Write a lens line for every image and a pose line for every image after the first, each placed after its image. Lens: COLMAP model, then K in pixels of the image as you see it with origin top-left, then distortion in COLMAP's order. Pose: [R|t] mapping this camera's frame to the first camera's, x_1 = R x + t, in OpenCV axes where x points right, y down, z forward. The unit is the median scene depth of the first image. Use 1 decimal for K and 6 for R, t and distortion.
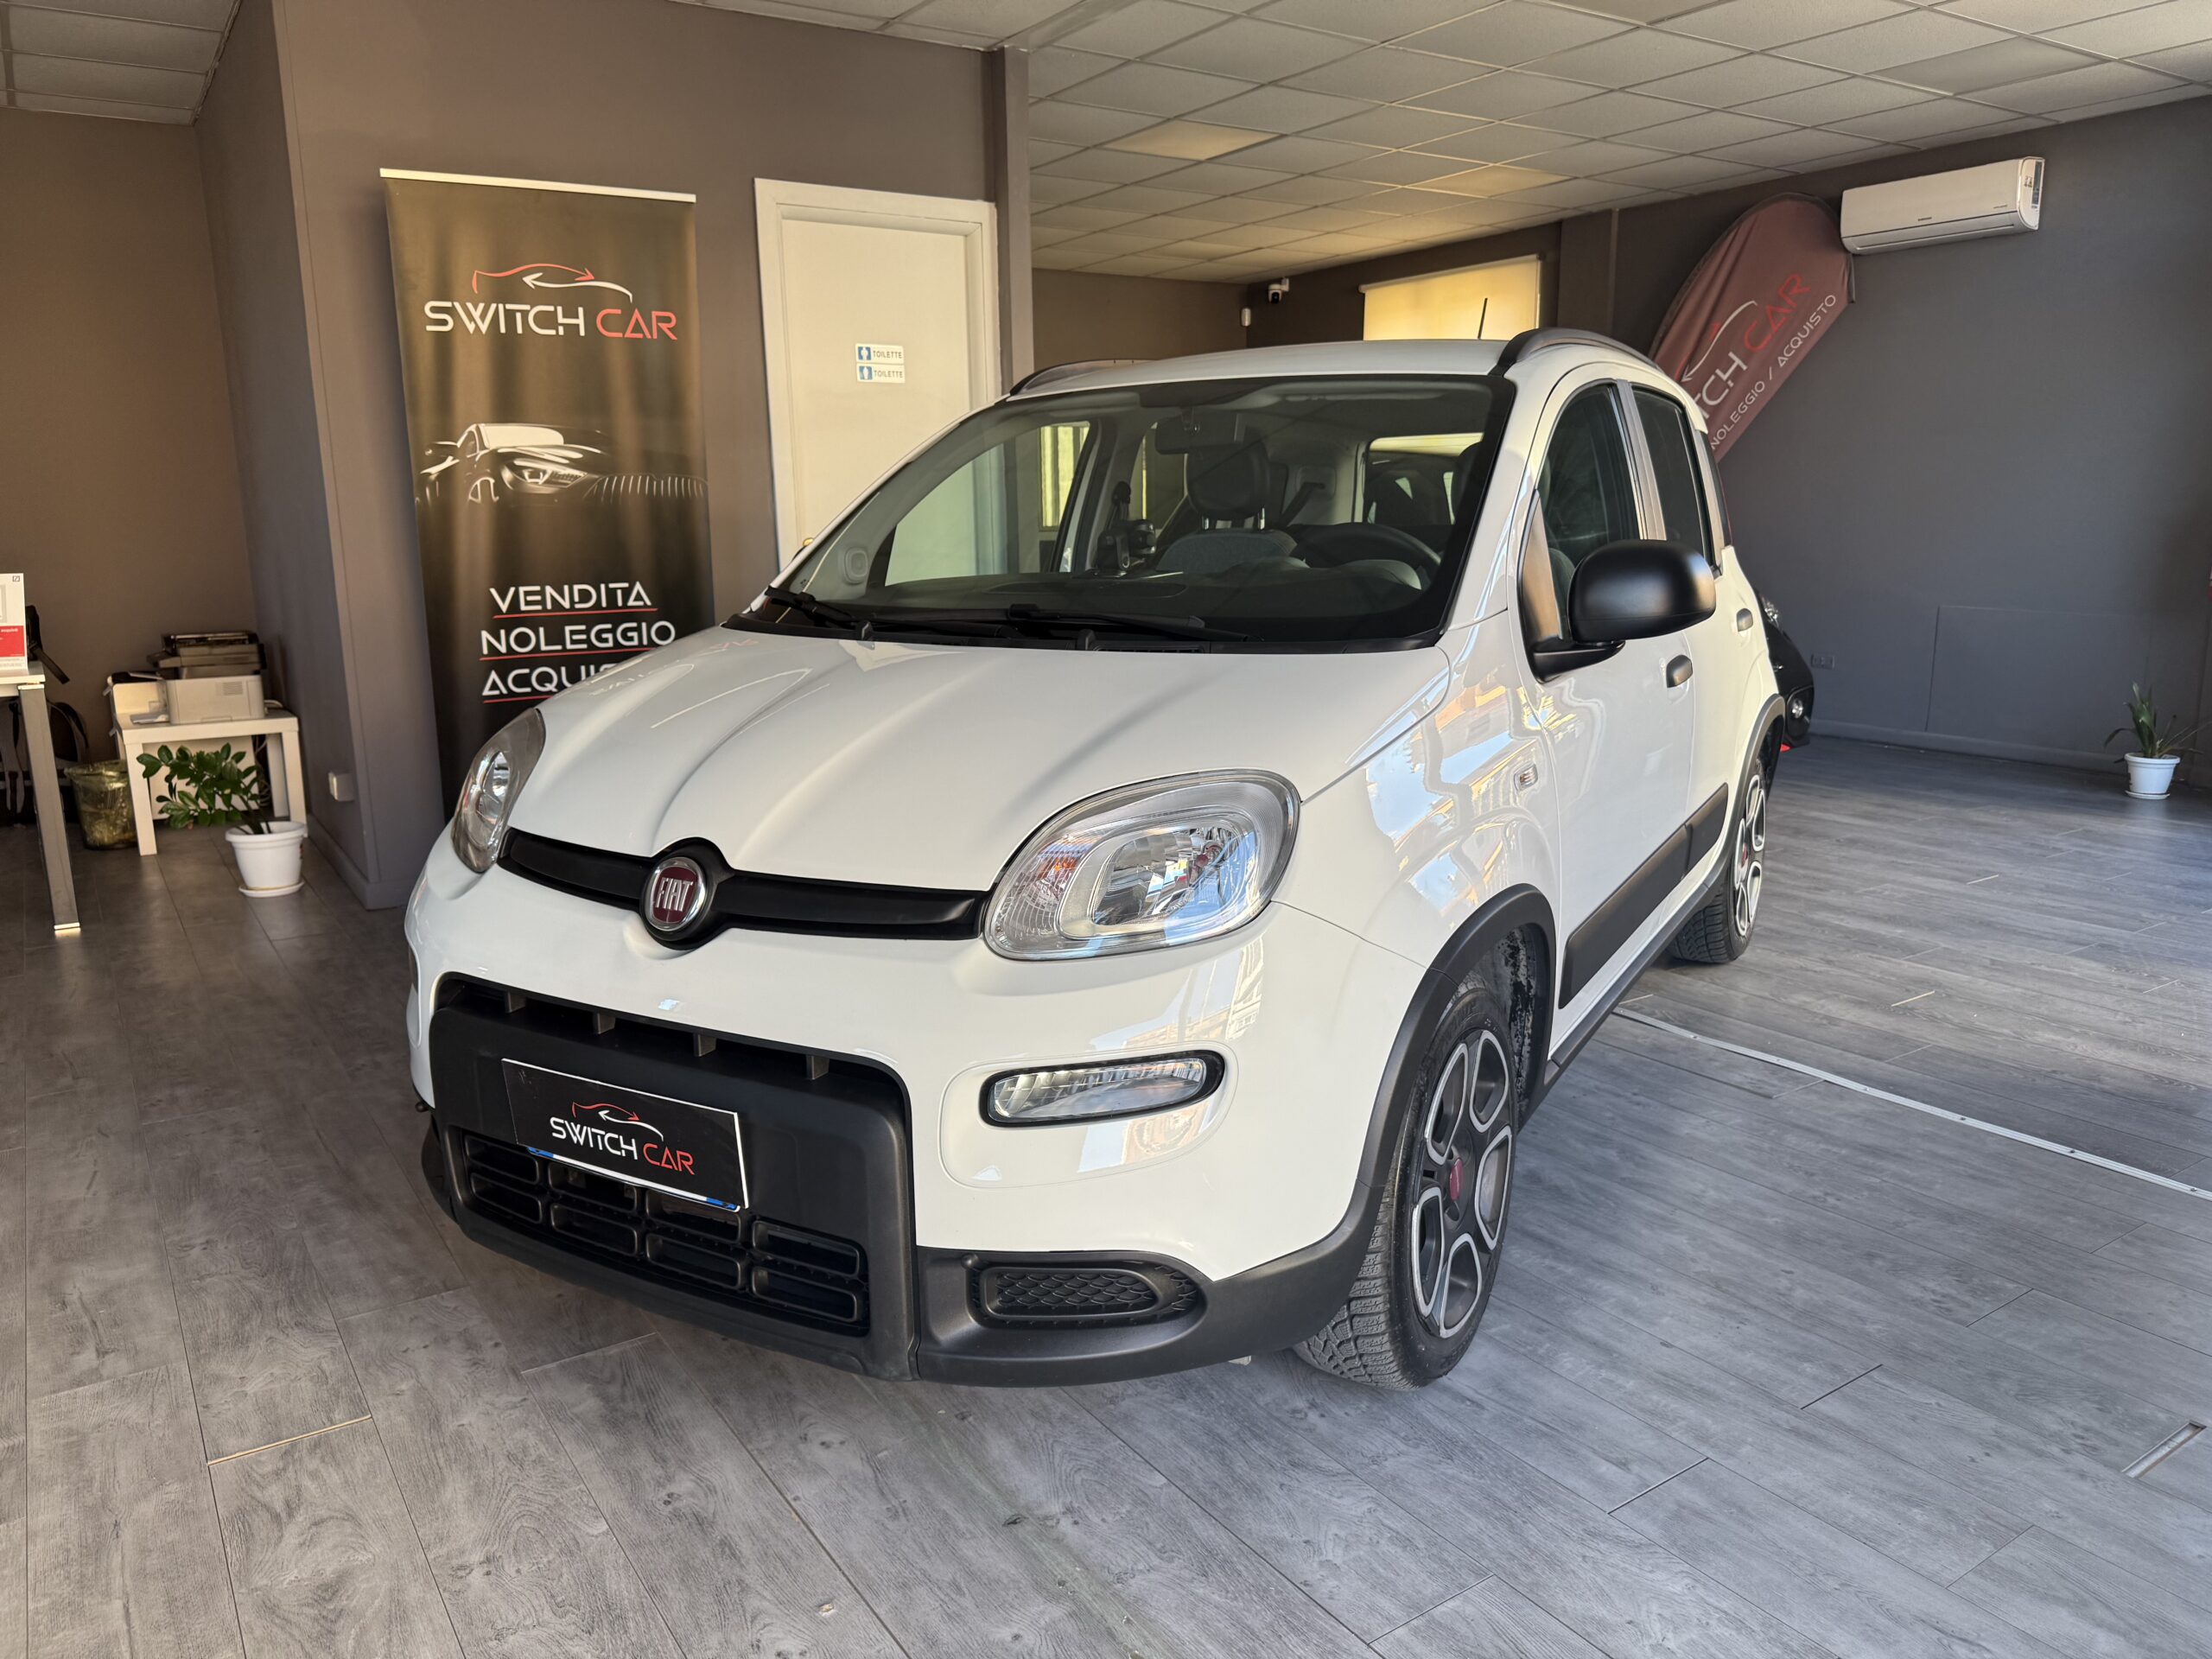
lens RADIAL K [[1570.4, 0, 1106.0], [0, 1570.4, 829.5], [0, 0, 1]] dist [0.004854, -0.005928]
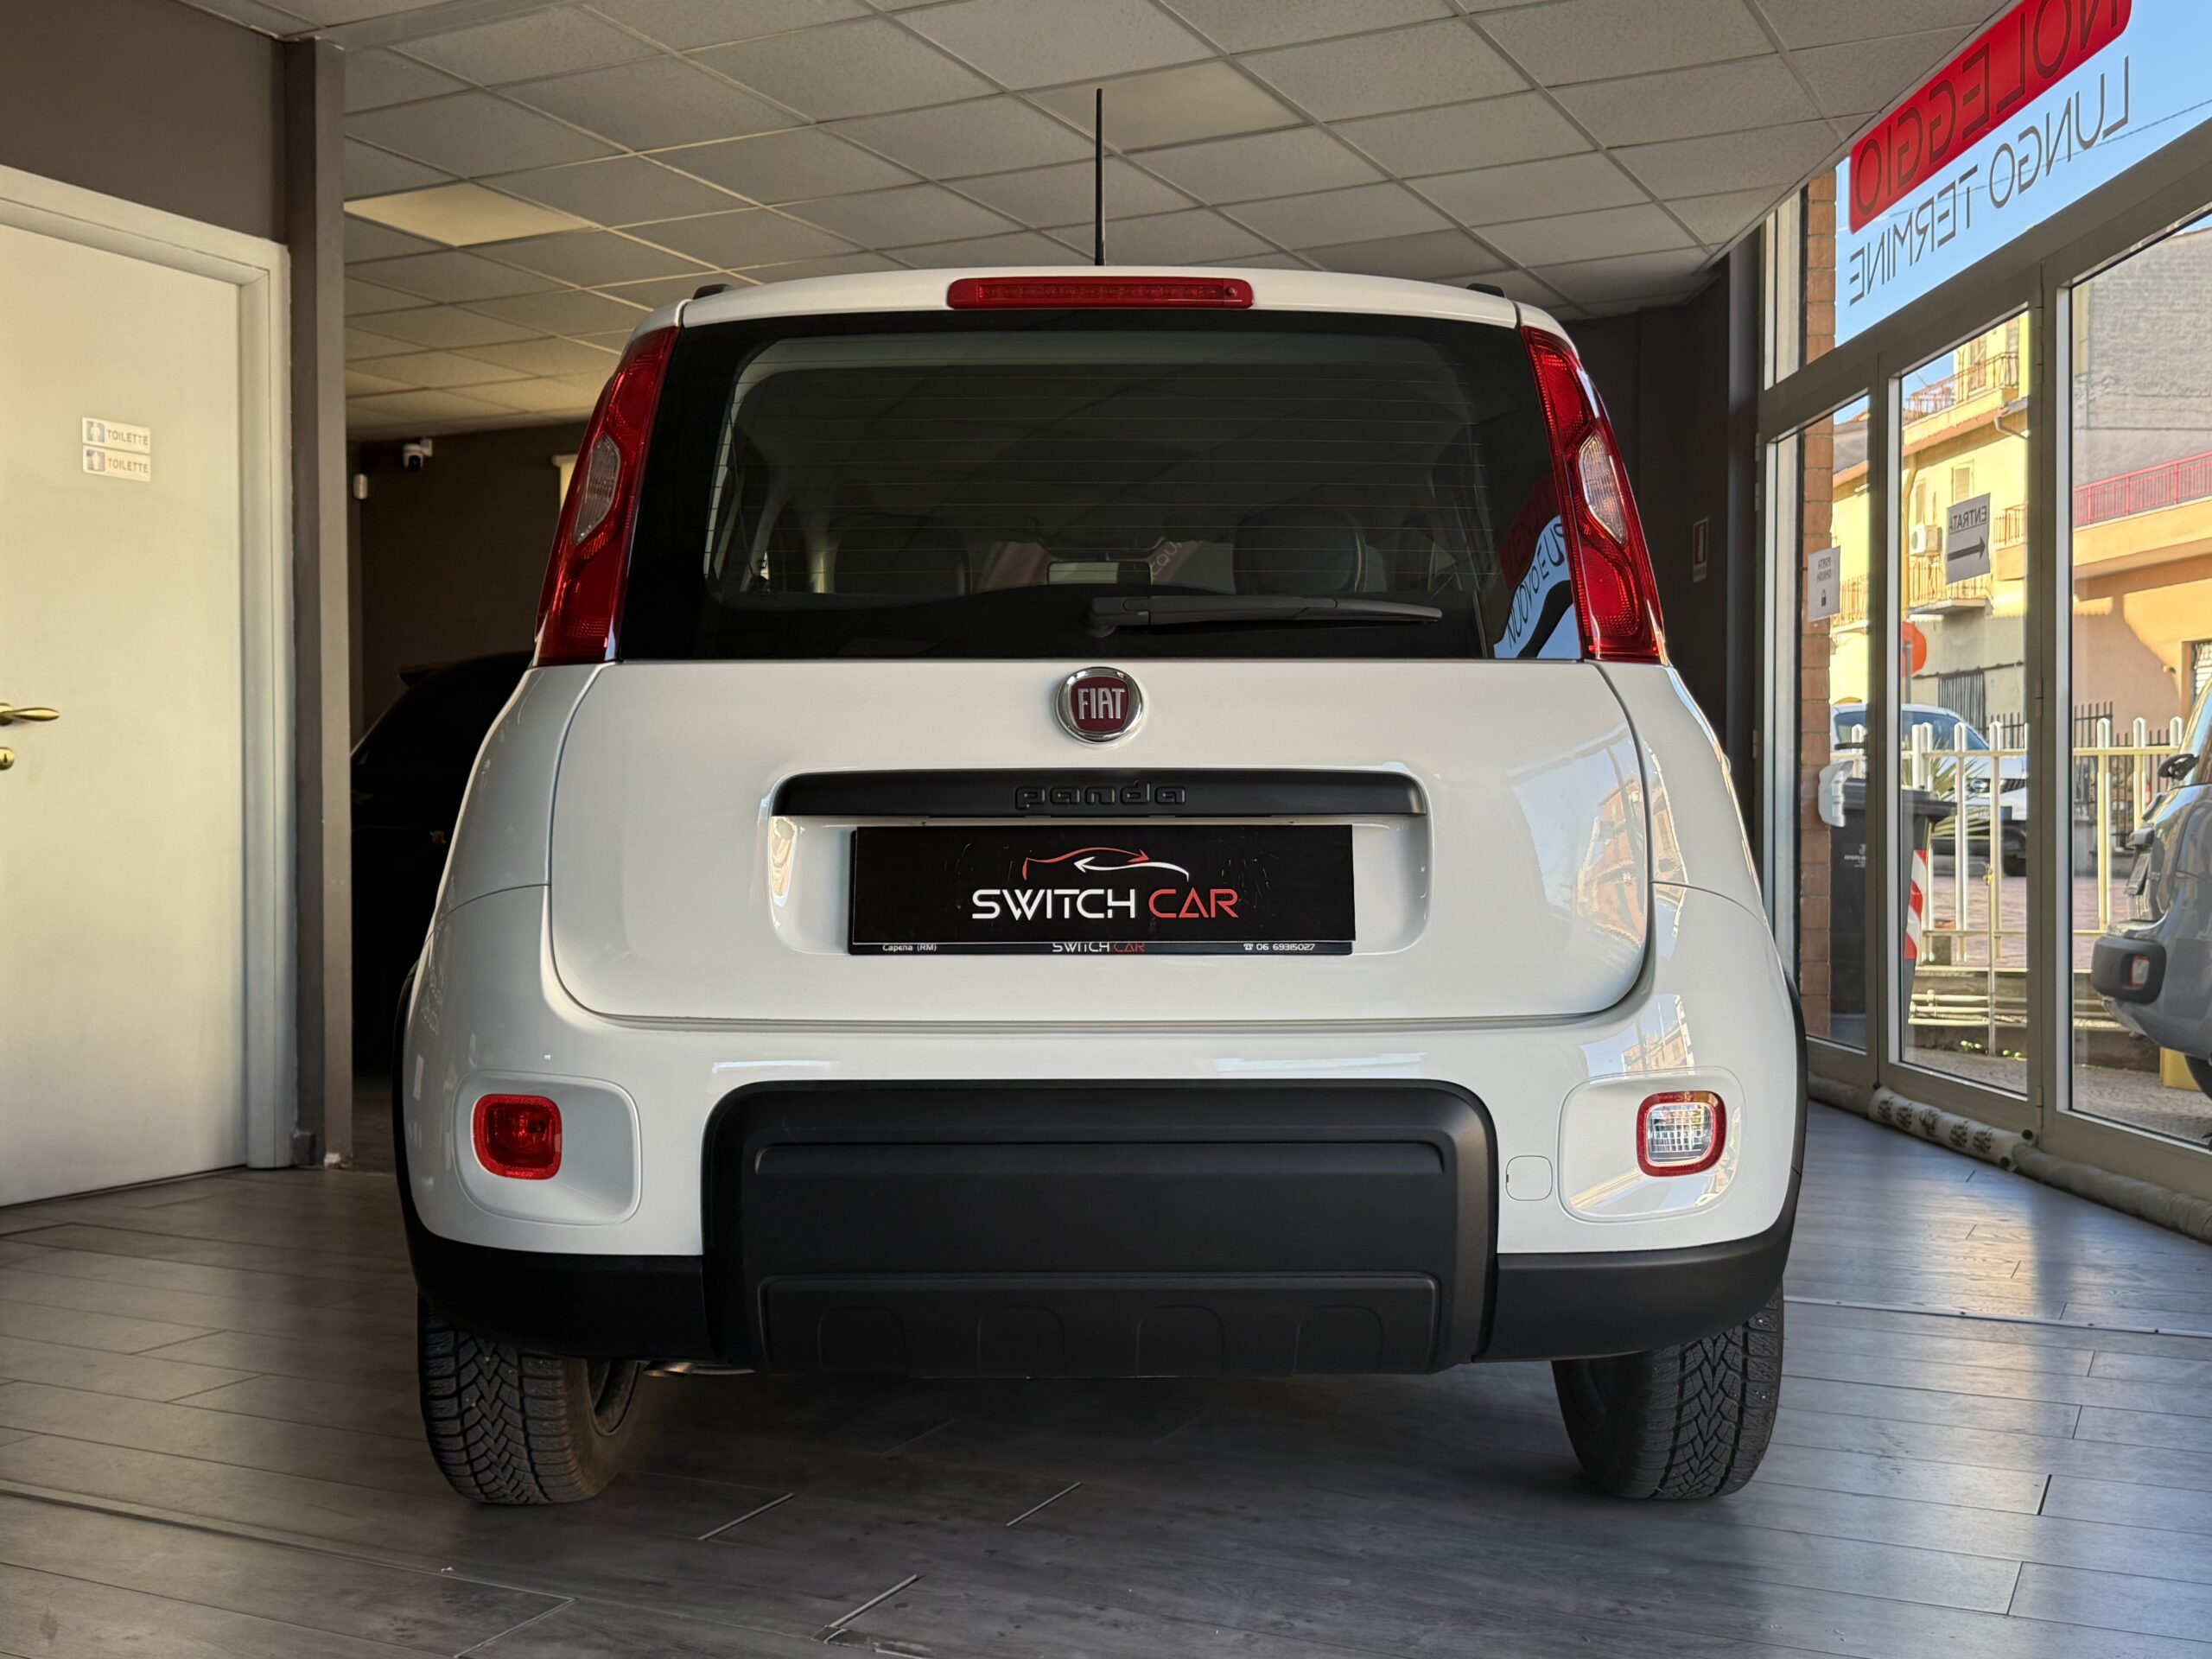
lens RADIAL K [[2266.3, 0, 1106.0], [0, 2266.3, 829.5], [0, 0, 1]] dist [0.192343, -0.453888]
pose [[0.867975, 0.009161, 0.496523, -0.404246], [0.091808, 0.979635, -0.178566, 0.099324], [-0.488048, 0.200576, 0.849458, 0.030660]]
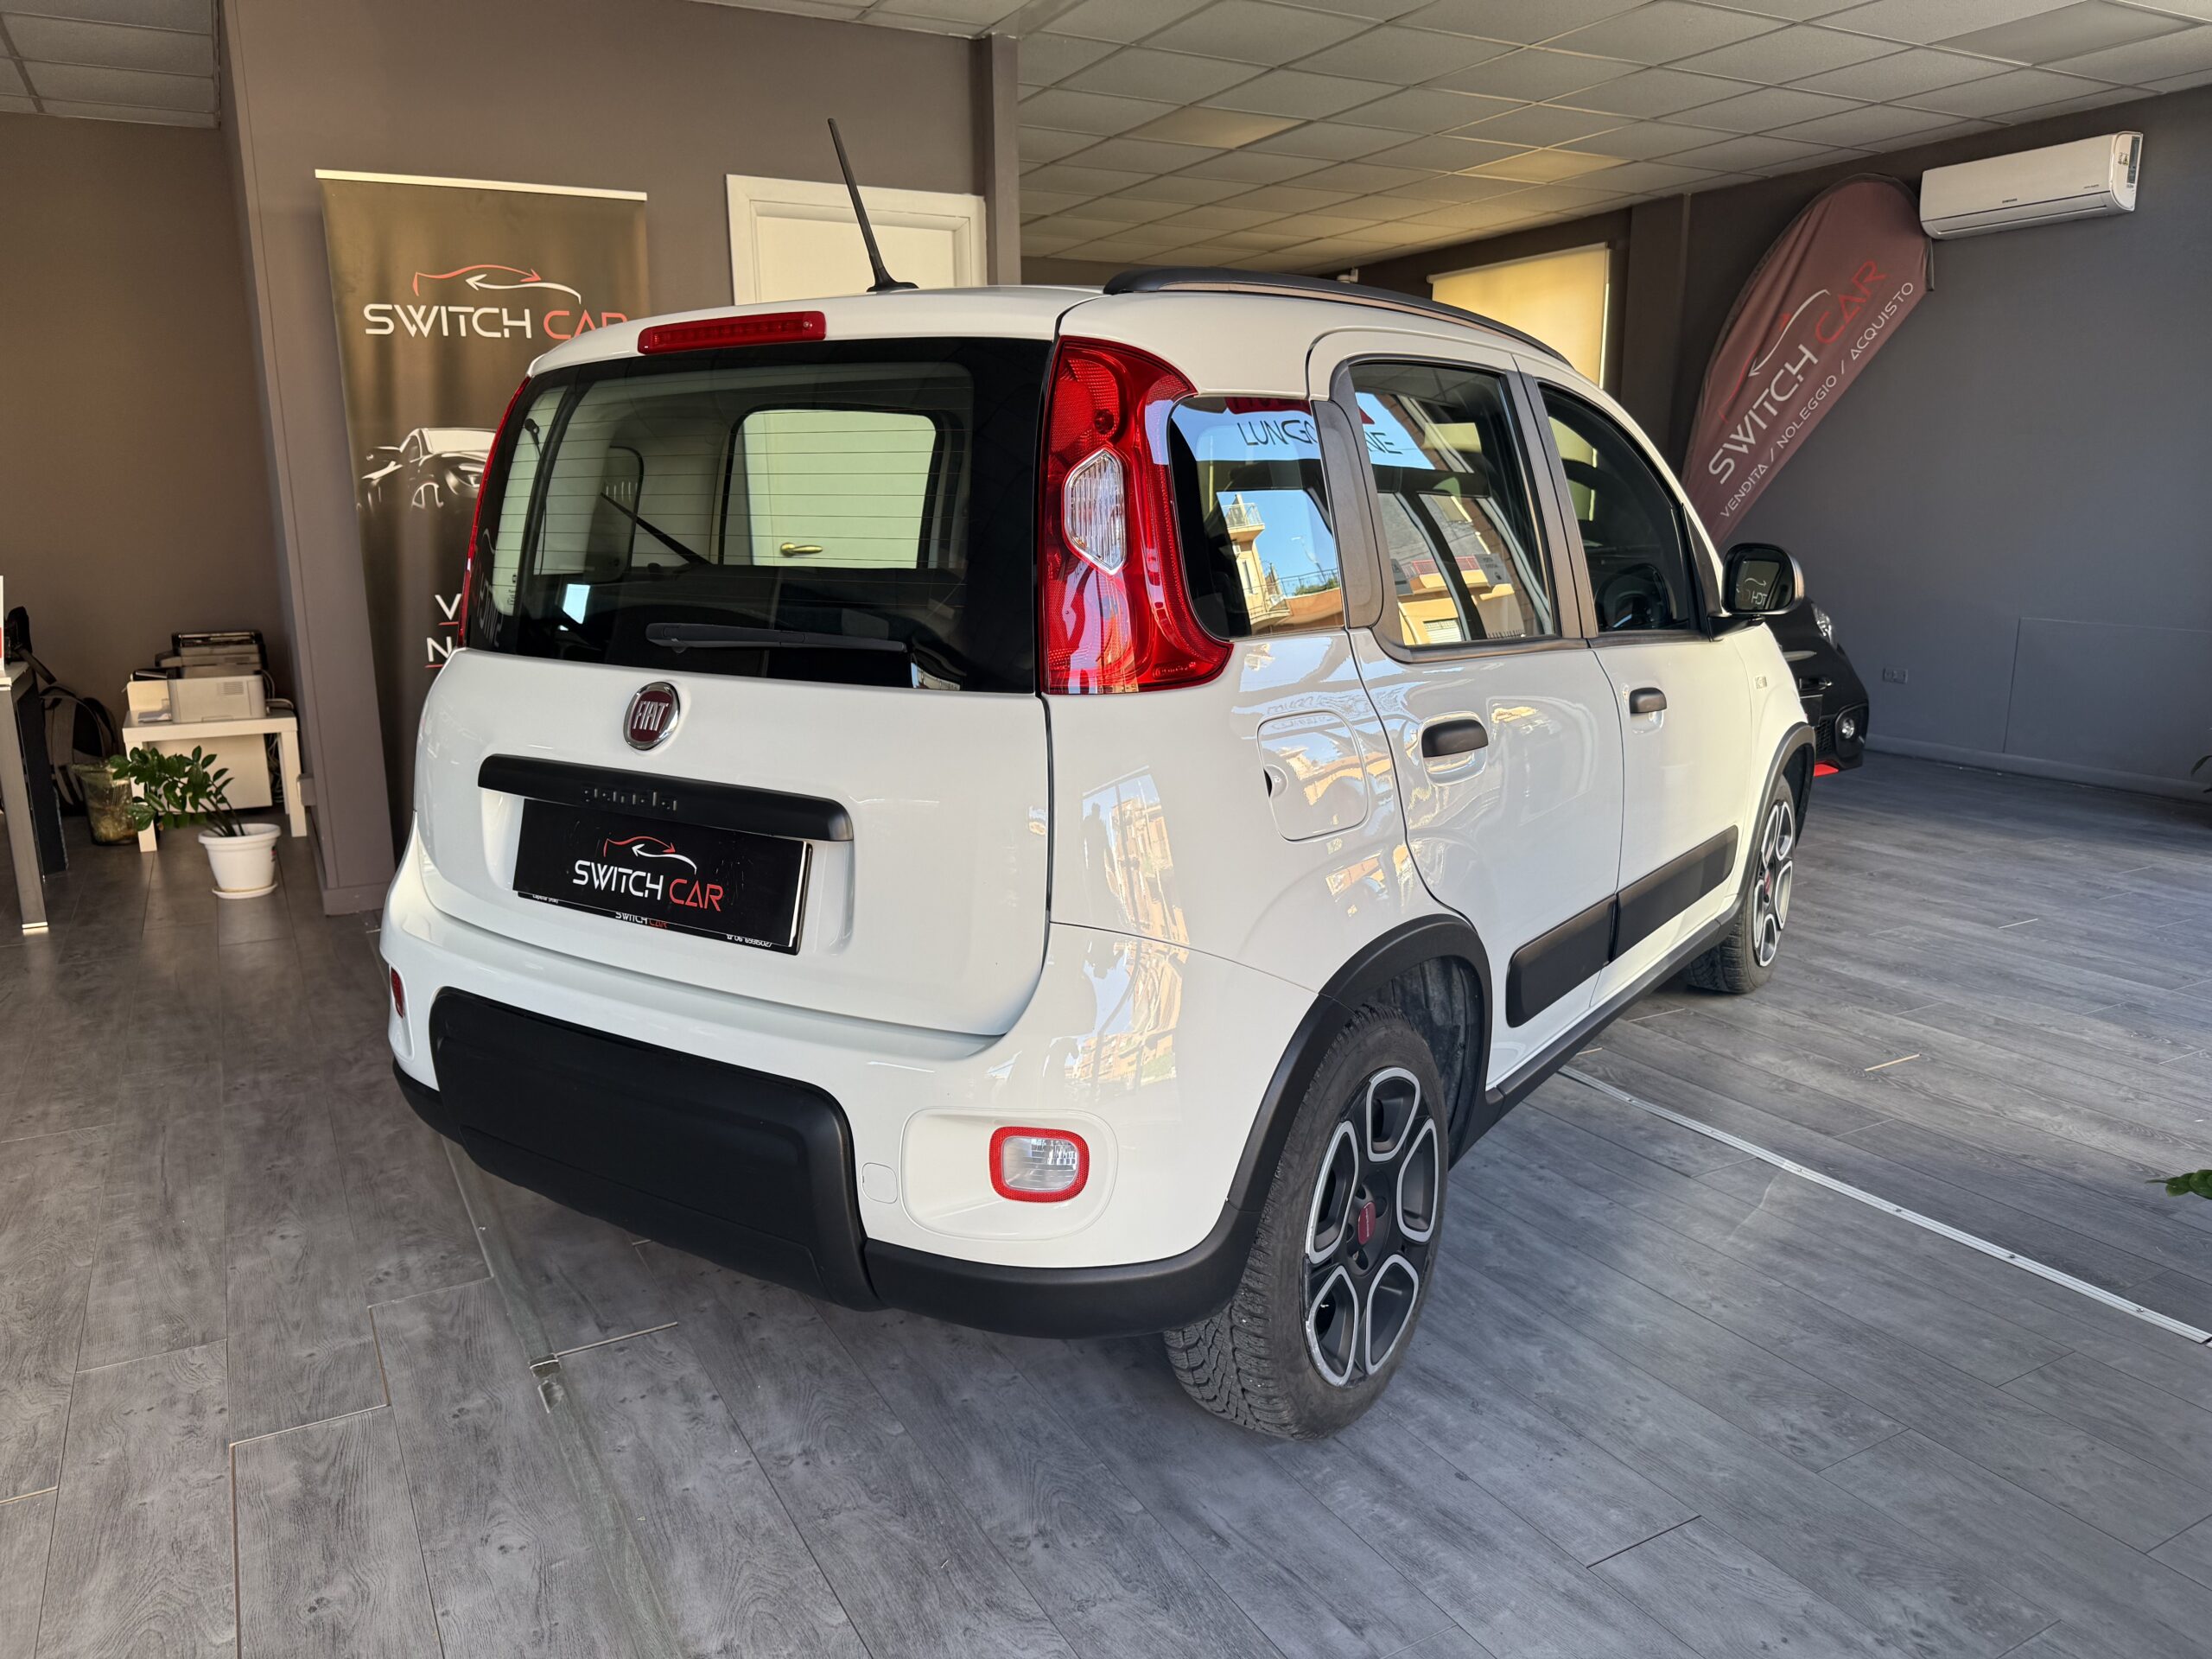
lens RADIAL K [[1570.4, 0, 1106.0], [0, 1570.4, 829.5], [0, 0, 1]] dist [0.004854, -0.005928]
pose [[0.996632, 0.019382, -0.079683, 0.138455], [-0.018948, 0.999801, 0.006194, -0.025633], [0.079788, -0.004664, 0.996801, 0.062127]]
